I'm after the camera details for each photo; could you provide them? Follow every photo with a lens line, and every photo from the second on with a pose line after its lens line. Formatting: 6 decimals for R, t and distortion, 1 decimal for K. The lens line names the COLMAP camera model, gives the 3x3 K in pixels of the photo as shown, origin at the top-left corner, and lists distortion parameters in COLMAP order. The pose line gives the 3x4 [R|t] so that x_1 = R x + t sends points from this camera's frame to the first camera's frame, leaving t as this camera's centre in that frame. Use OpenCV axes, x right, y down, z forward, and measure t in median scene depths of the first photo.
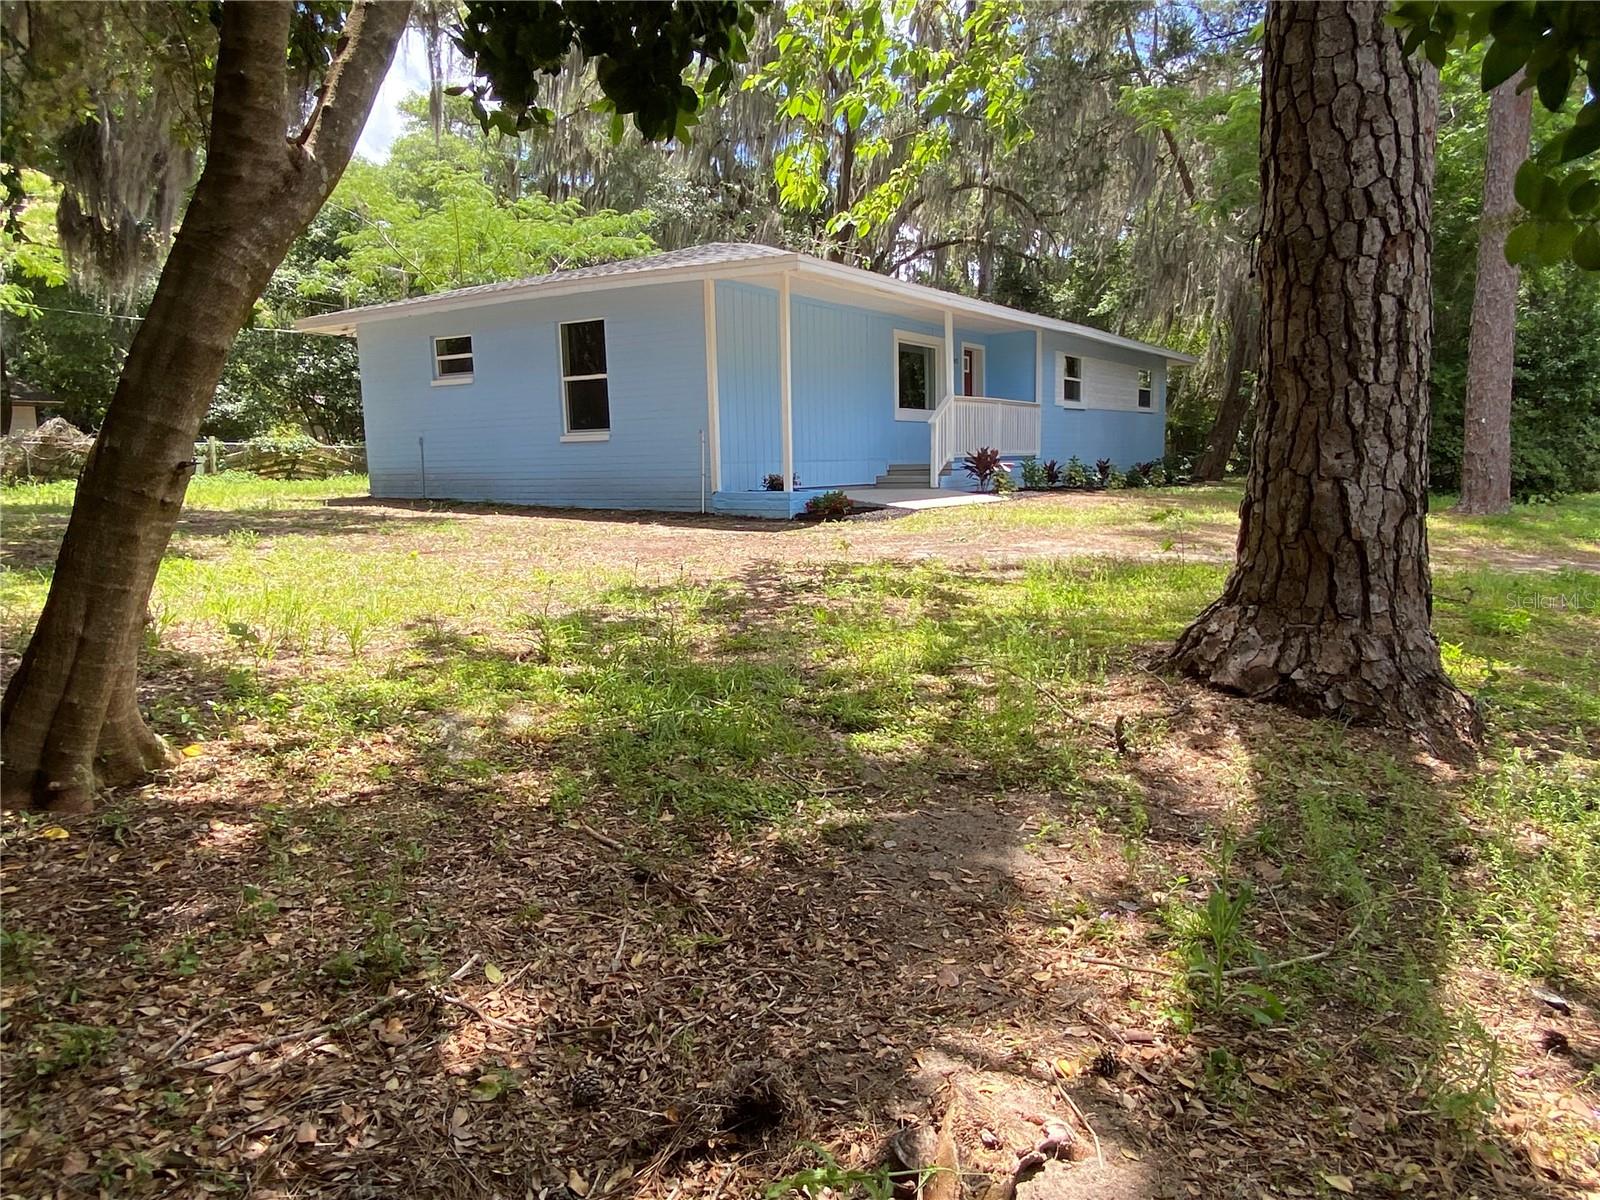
lens RADIAL K [[1056.4, 0, 796.4], [0, 1056.4, 599.9], [0, 0, 1]] dist [0.031903, -0.000036]
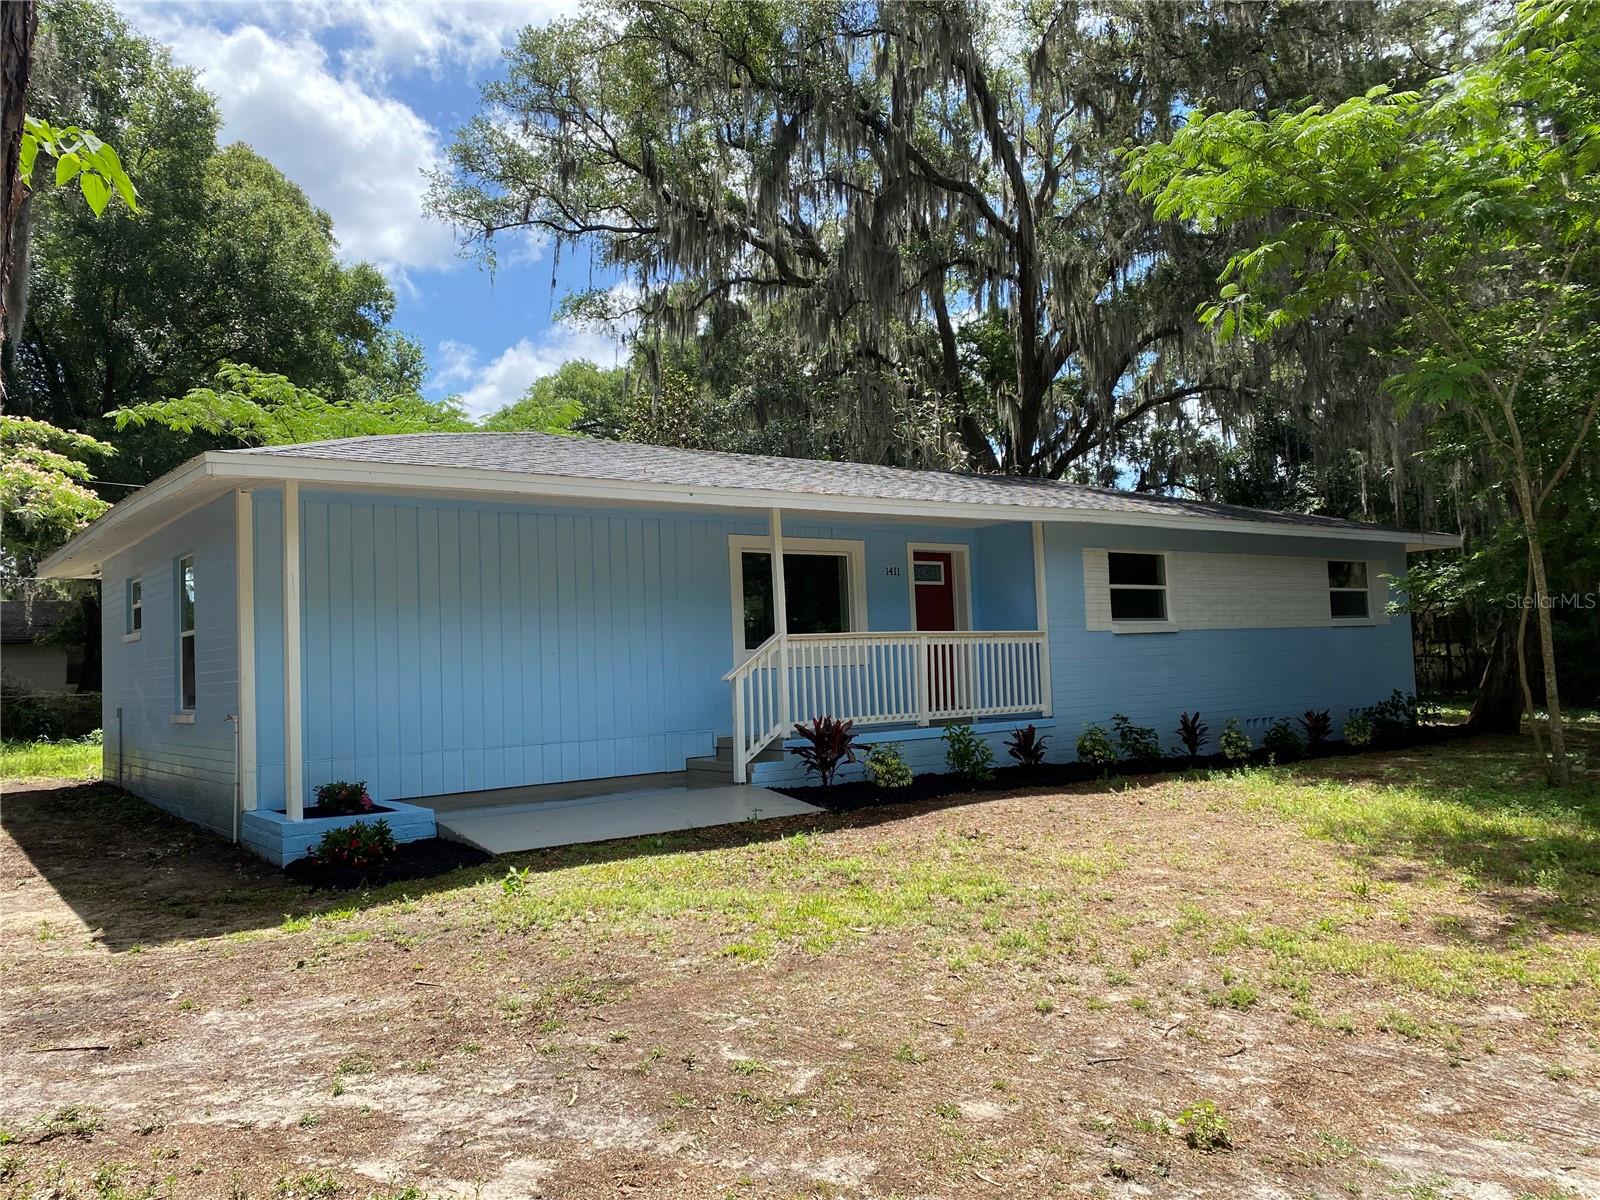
lens RADIAL K [[1223.0, 0, 786.8], [0, 1223.0, 593.2], [0, 0, 1]] dist [0.005540, -0.000017]
pose [[0.939805, -0.038085, -0.339581, 0.363375], [-0.025509, 0.983177, -0.180864, -0.078589], [0.340756, 0.178639, 0.923024, 0.299864]]
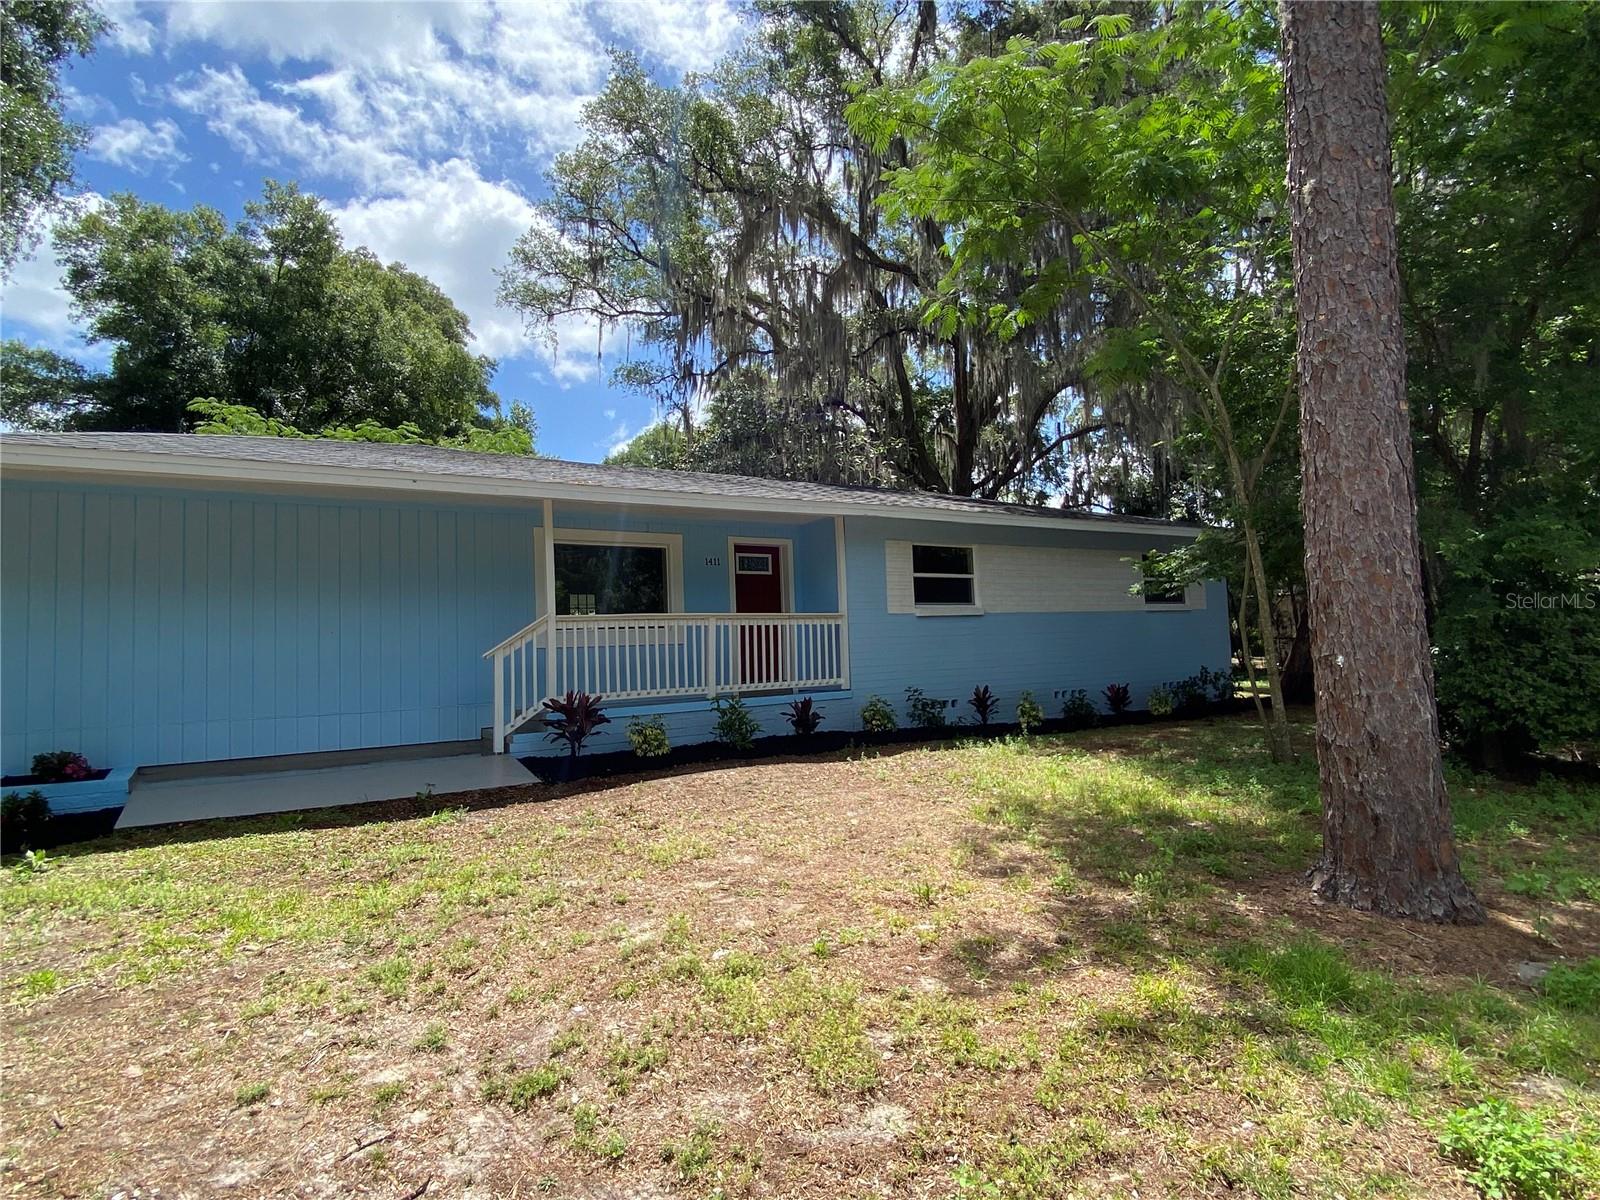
lens RADIAL K [[866.3, 0, 808.2], [0, 866.3, 599.2], [0, 0, 1]] dist [0.030744, -0.033259]
pose [[0.912489, -0.041569, -0.406983, 0.484114], [-0.033406, 0.983931, -0.175397, -0.100362], [0.407735, 0.173643, 0.896438, 0.511008]]
